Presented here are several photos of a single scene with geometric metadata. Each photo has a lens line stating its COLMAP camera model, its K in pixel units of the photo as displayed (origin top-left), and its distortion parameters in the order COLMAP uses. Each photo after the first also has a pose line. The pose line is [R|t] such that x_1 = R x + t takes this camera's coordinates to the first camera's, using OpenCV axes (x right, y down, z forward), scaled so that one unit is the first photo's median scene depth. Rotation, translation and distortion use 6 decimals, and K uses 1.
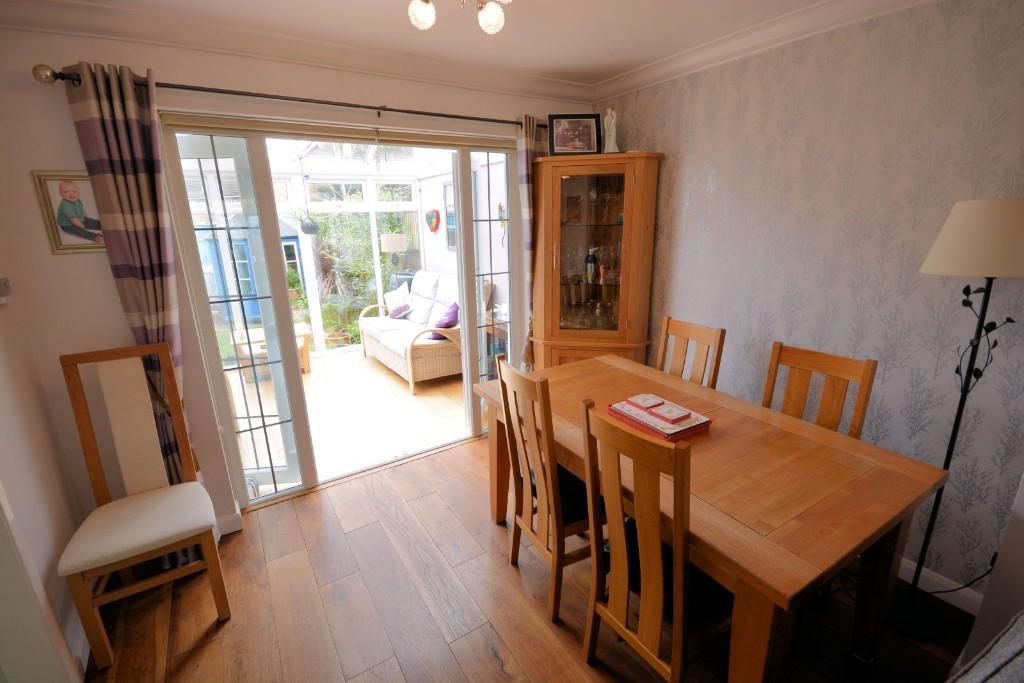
lens RADIAL K [[446.2, 0, 510.5], [0, 446.2, 338.9], [0, 0, 1]] dist [-0.002152, -0.000948]
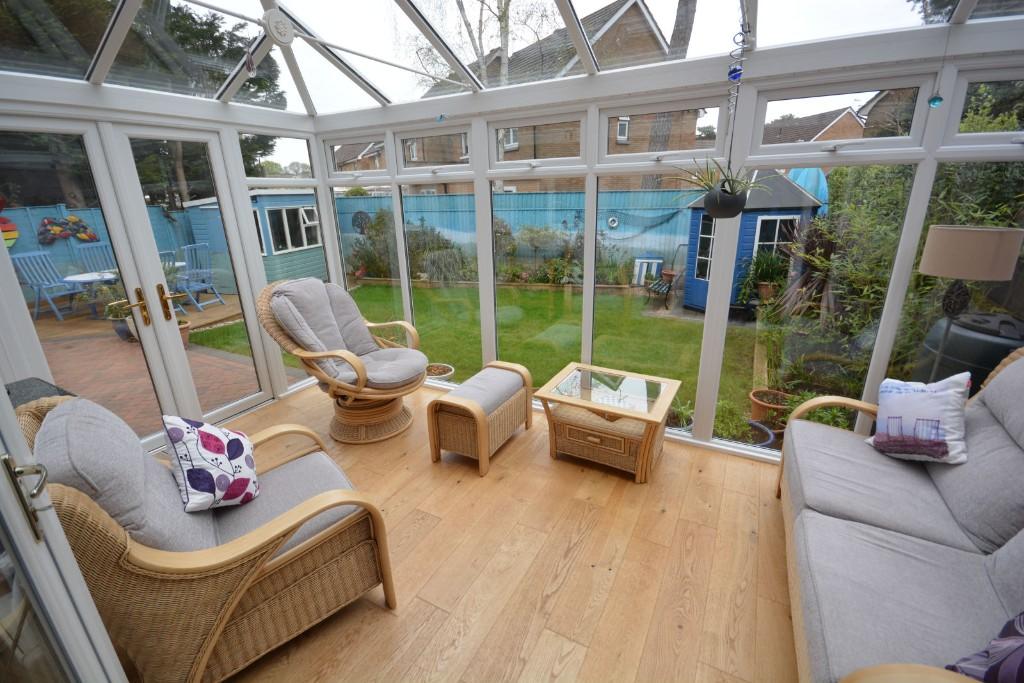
lens RADIAL K [[446.2, 0, 510.8], [0, 446.2, 340.0], [0, 0, 1]] dist [-0.002152, -0.000948]
pose [[0.486752, 0.275835, -0.828847, -0.130698], [-0.220406, 0.956918, 0.189019, -0.137456], [0.845277, 0.090678, 0.526577, 0.527658]]
